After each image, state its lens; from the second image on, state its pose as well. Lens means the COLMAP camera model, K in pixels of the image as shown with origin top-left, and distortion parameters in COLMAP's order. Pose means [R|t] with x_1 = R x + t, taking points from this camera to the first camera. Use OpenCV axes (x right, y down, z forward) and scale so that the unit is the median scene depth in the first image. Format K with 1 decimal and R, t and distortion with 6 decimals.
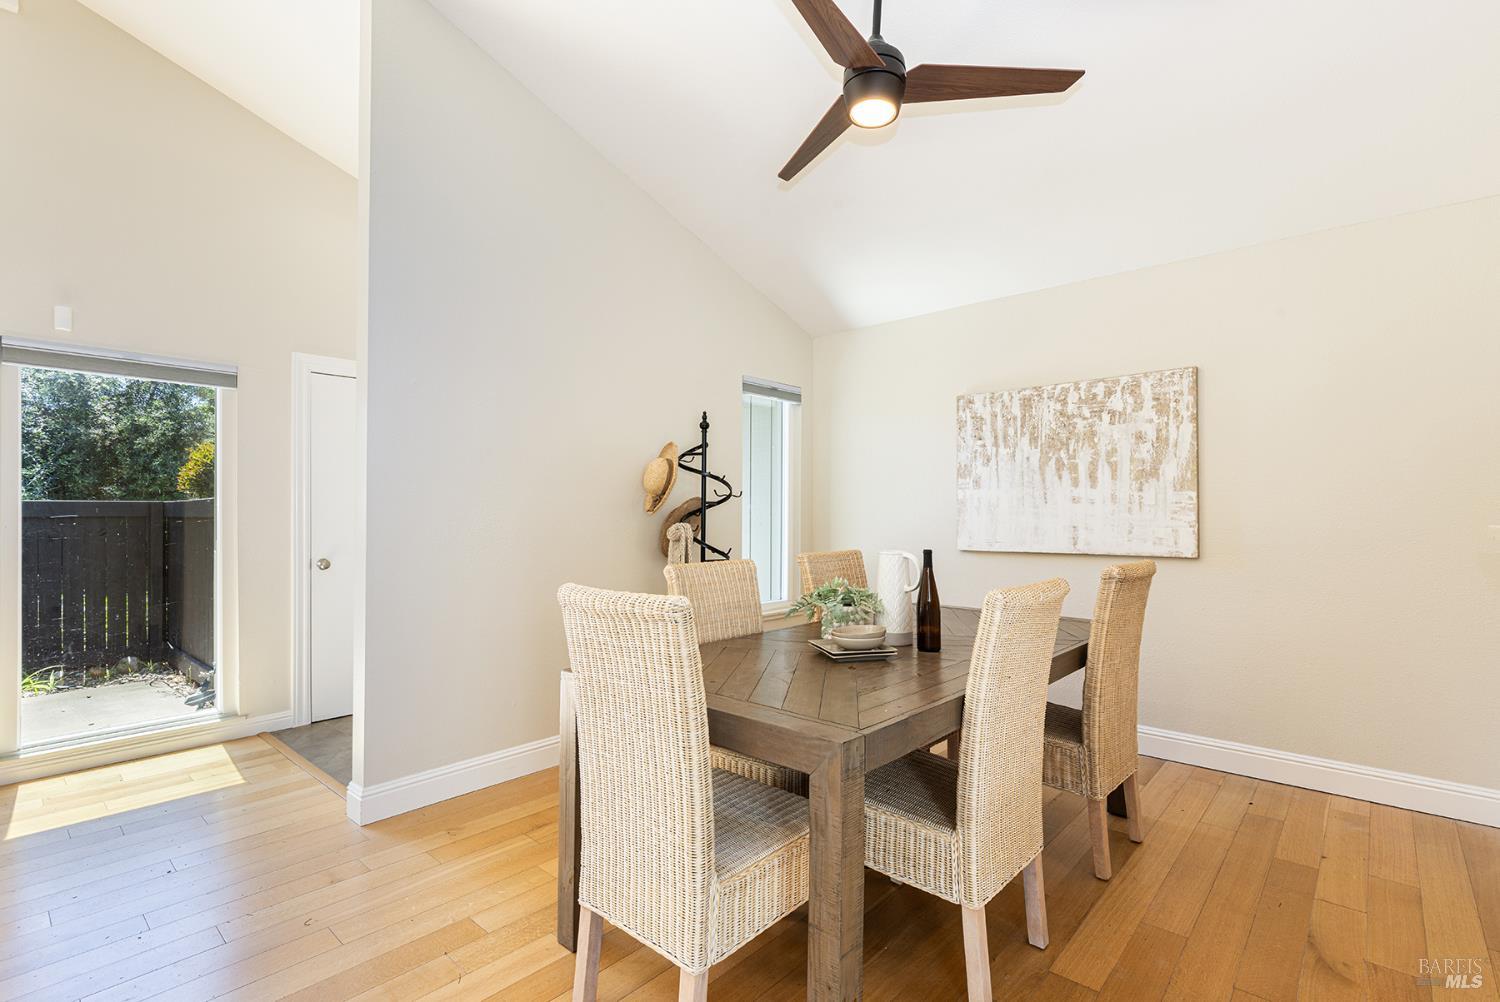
lens RADIAL K [[701.8, 0, 759.3], [0, 701.8, 505.2], [0, 0, 1]] dist [-0.004918, 0.001522]
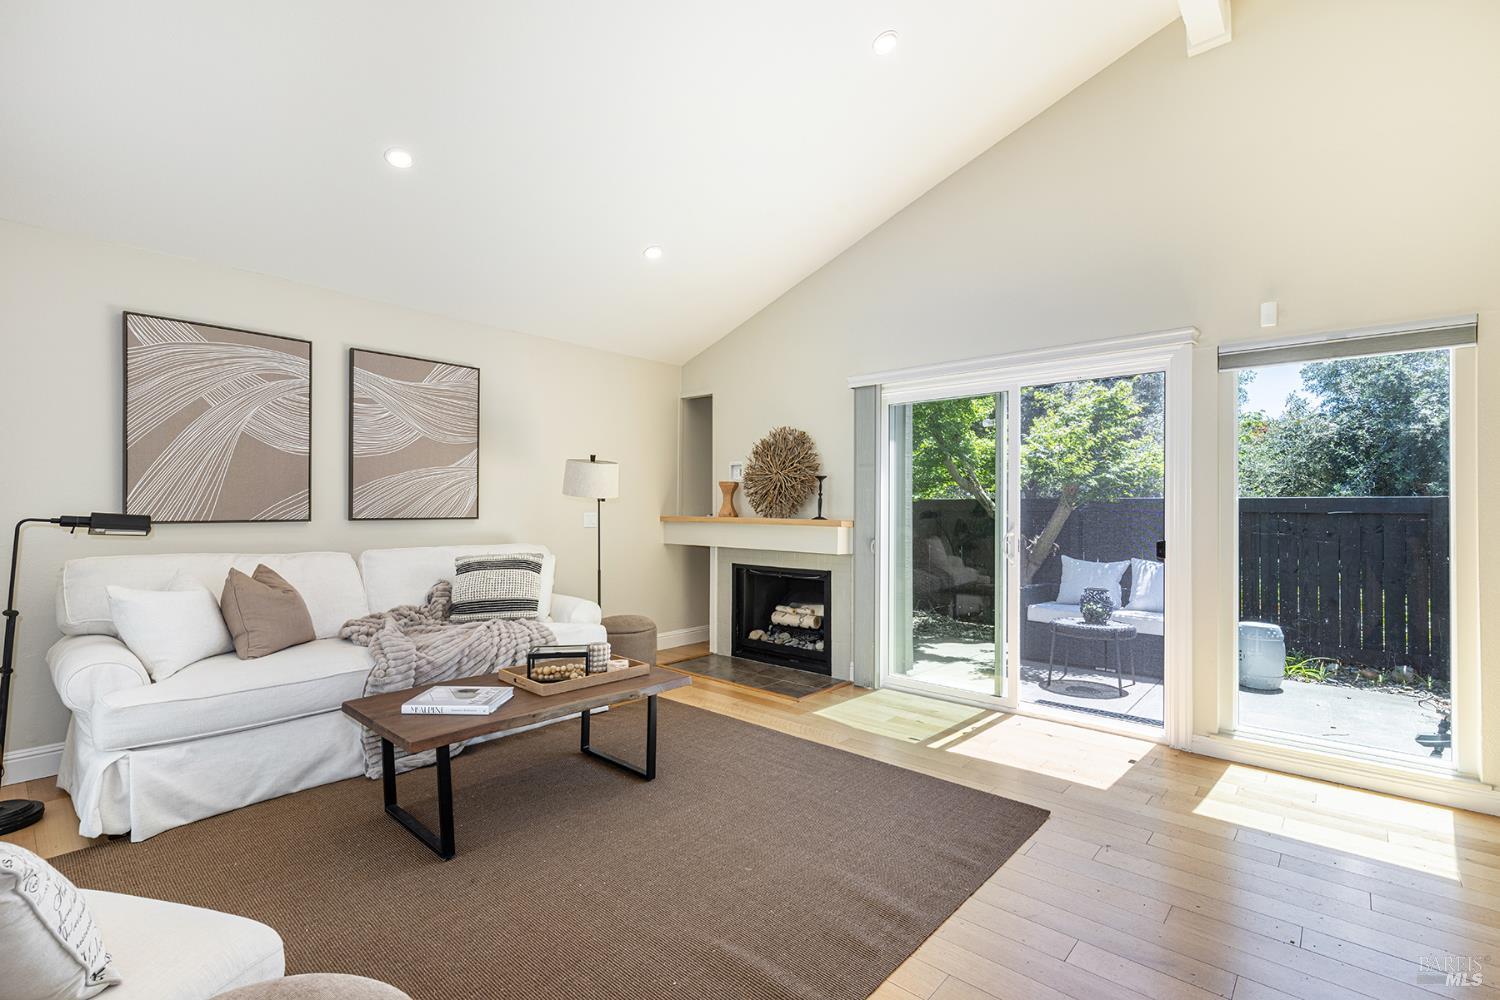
lens RADIAL K [[670.3, 0, 762.9], [0, 670.3, 504.9], [0, 0, 1]] dist [0.002325, -0.000154]
pose [[0.004232, -0.002196, -0.999989, -0.032170], [0.006295, 0.999978, -0.002169, 0.002629], [0.999971, -0.006286, 0.004246, 0.235715]]
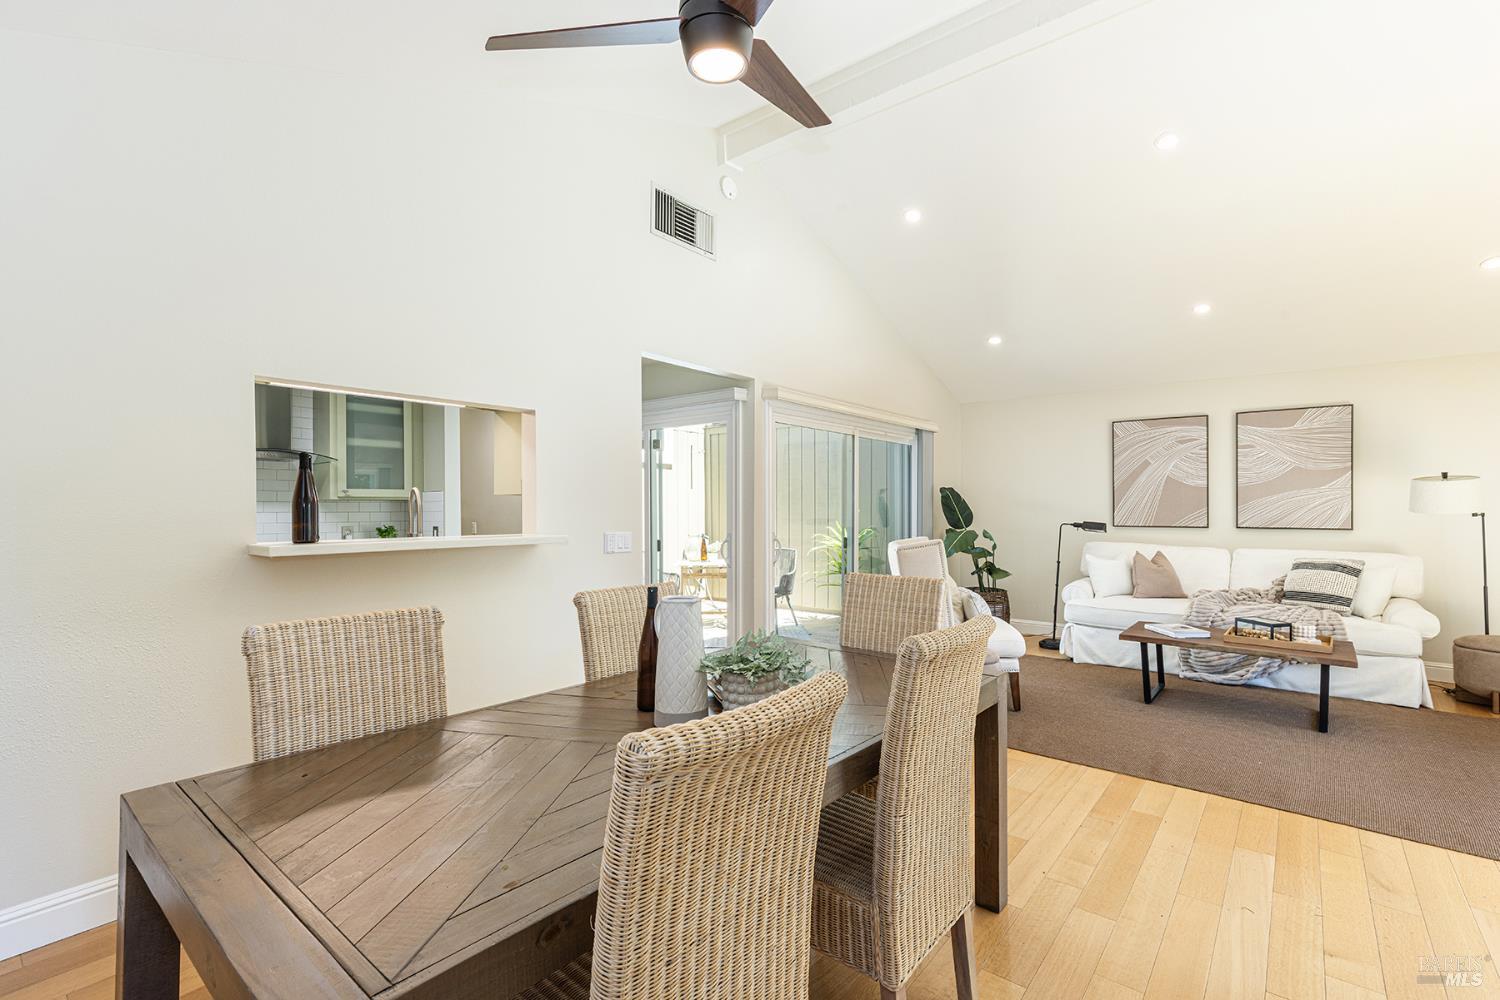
lens RADIAL K [[670.3, 0, 759.2], [0, 670.3, 508.9], [0, 0, 1]] dist [0.002325, -0.000154]
pose [[-0.999312, 0.001664, -0.037059, 0.085046], [0.001922, 0.999974, -0.006936, -0.016019], [0.037046, -0.007003, -0.999289, 1.113793]]
